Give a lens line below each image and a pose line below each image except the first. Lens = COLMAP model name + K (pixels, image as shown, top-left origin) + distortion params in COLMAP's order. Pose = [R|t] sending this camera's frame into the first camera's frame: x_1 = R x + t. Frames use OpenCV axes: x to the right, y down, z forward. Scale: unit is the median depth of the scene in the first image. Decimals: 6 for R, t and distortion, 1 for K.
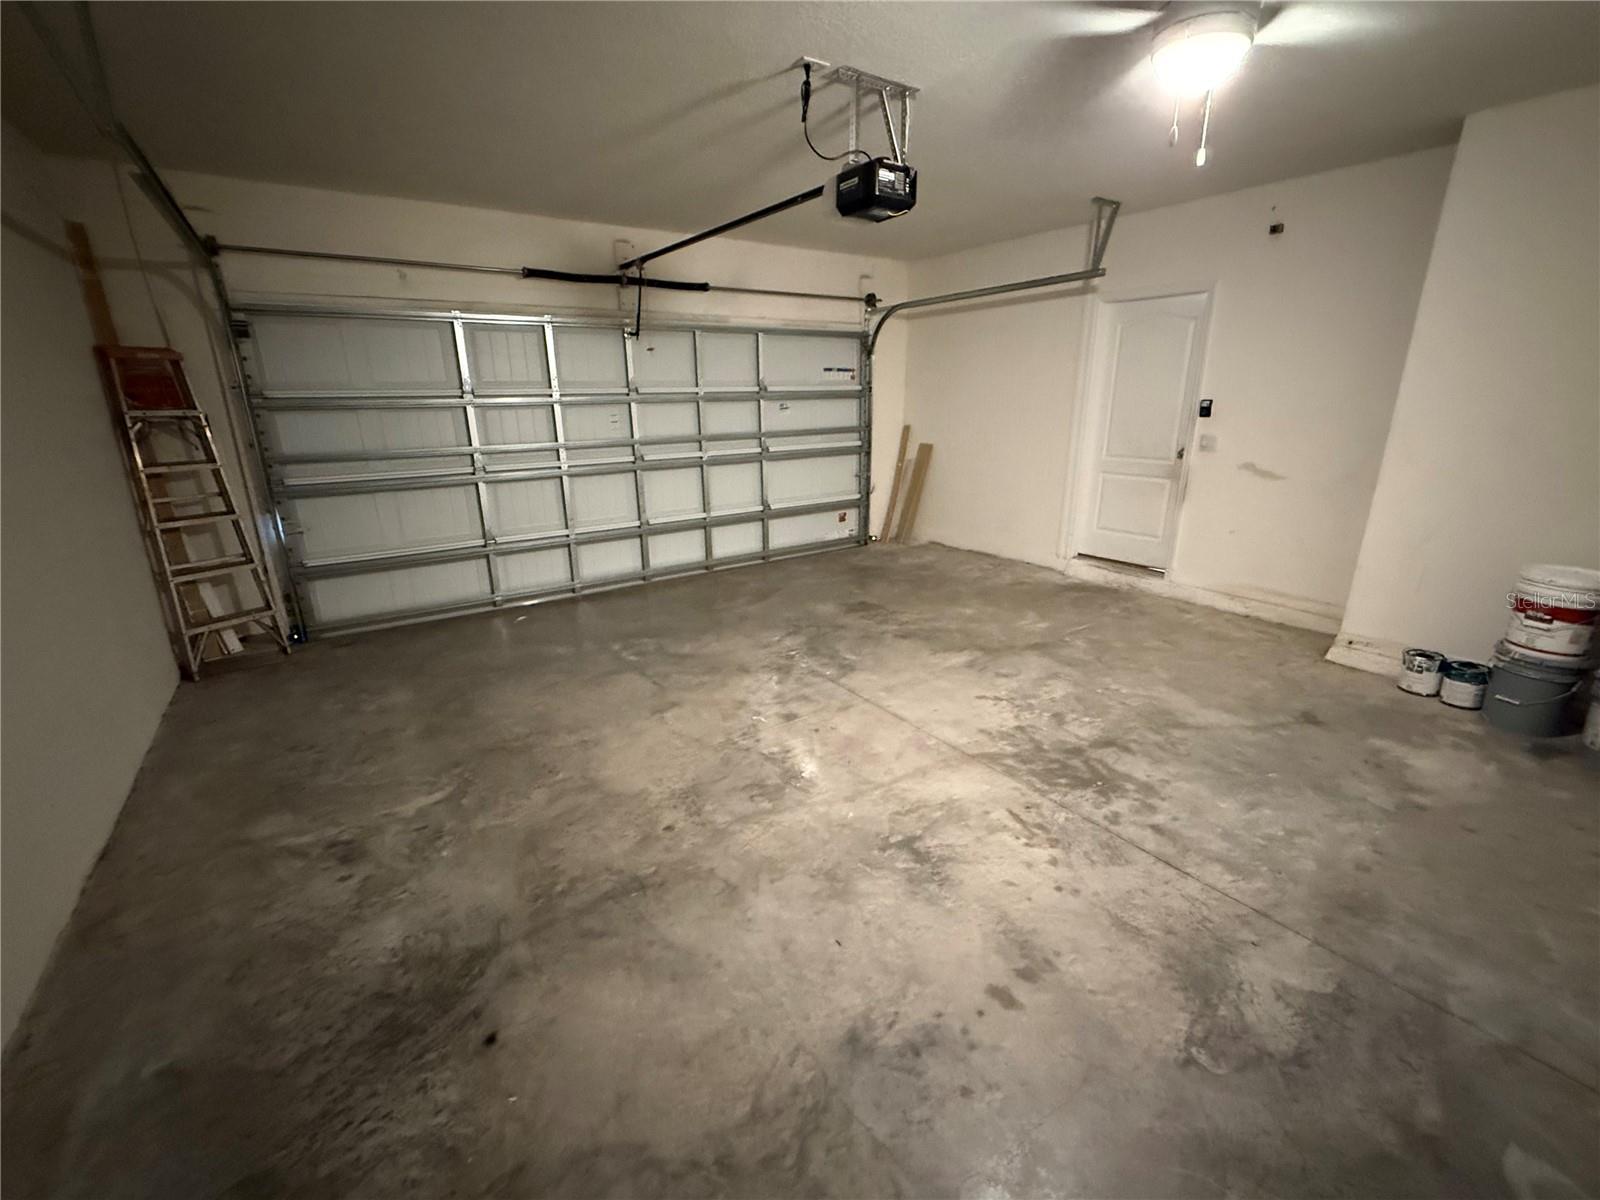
lens RADIAL K [[681.7, 0, 800.0], [0, 681.7, 600.0], [0, 0, 1]] dist [0.000524, -0.000417]
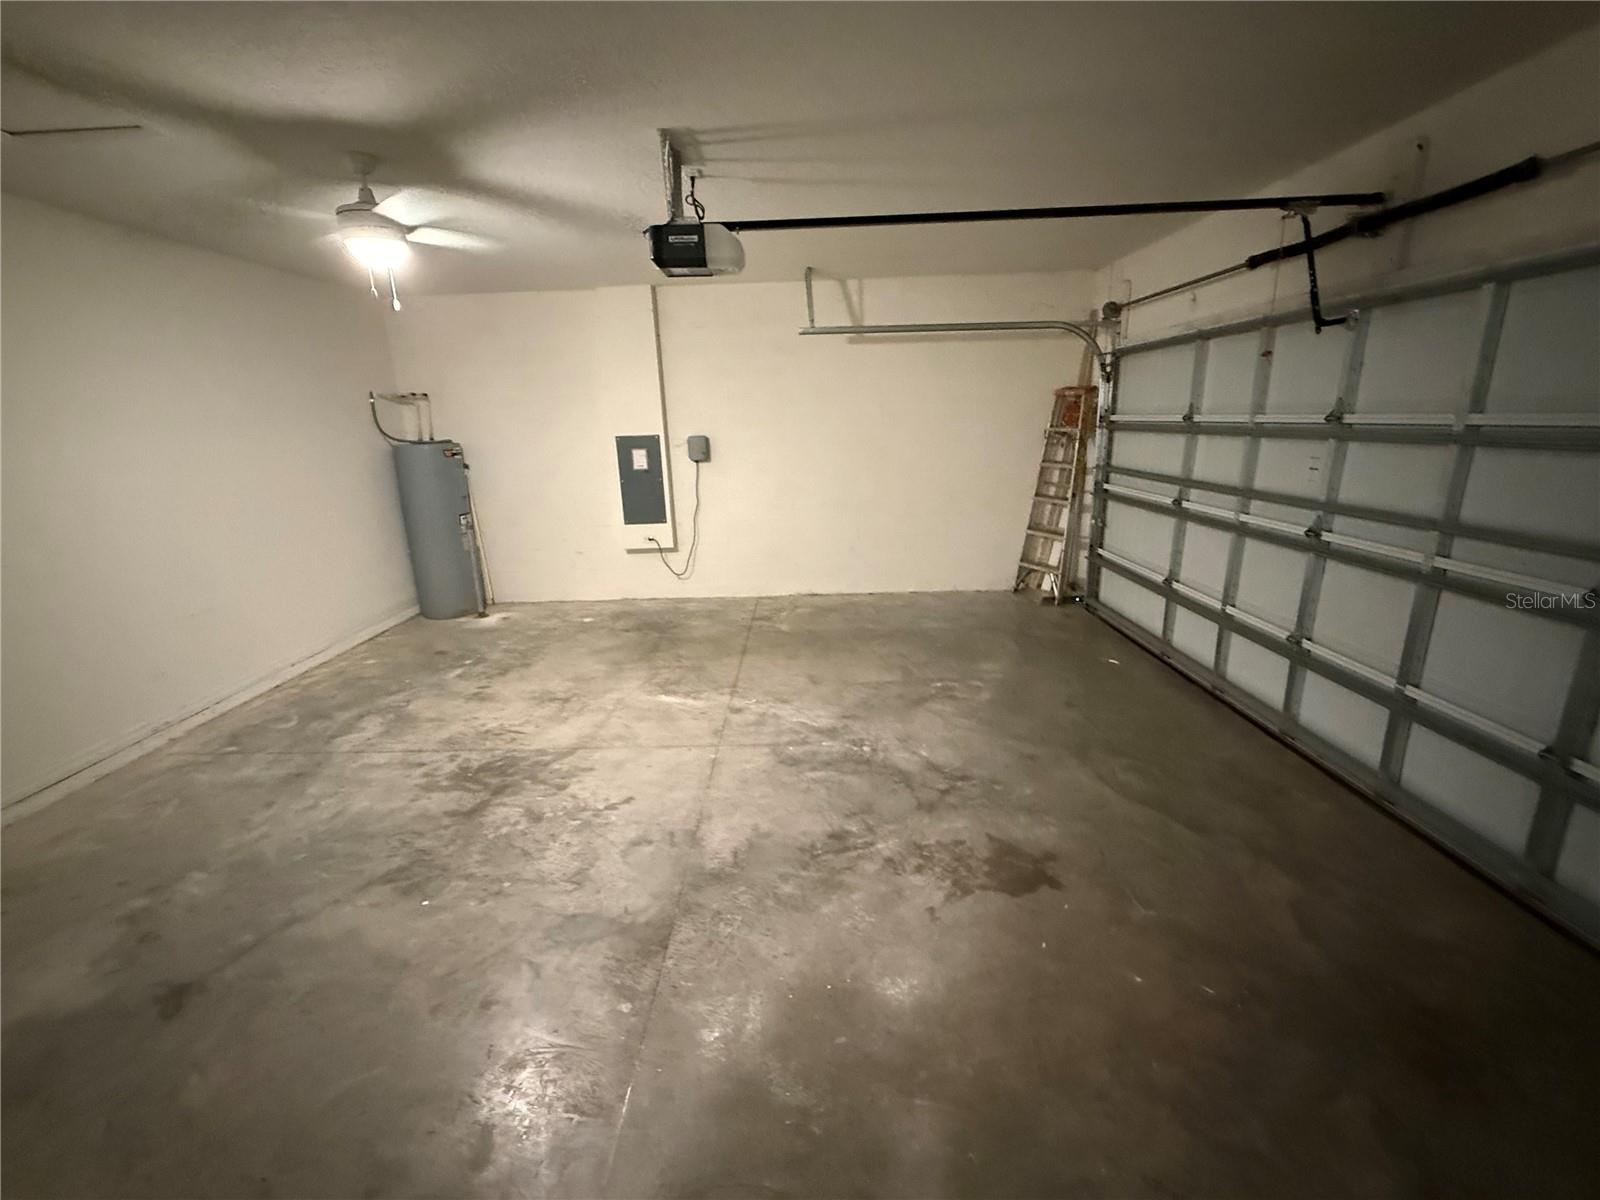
lens RADIAL K [[681.7, 0, 800.0], [0, 681.7, 600.0], [0, 0, 1]] dist [0.000524, -0.000417]
pose [[-0.570669, 0.240930, -0.785041, 0.876381], [-0.205509, 0.883669, 0.420589, -0.563886], [0.795049, 0.401350, -0.454769, 1.692558]]
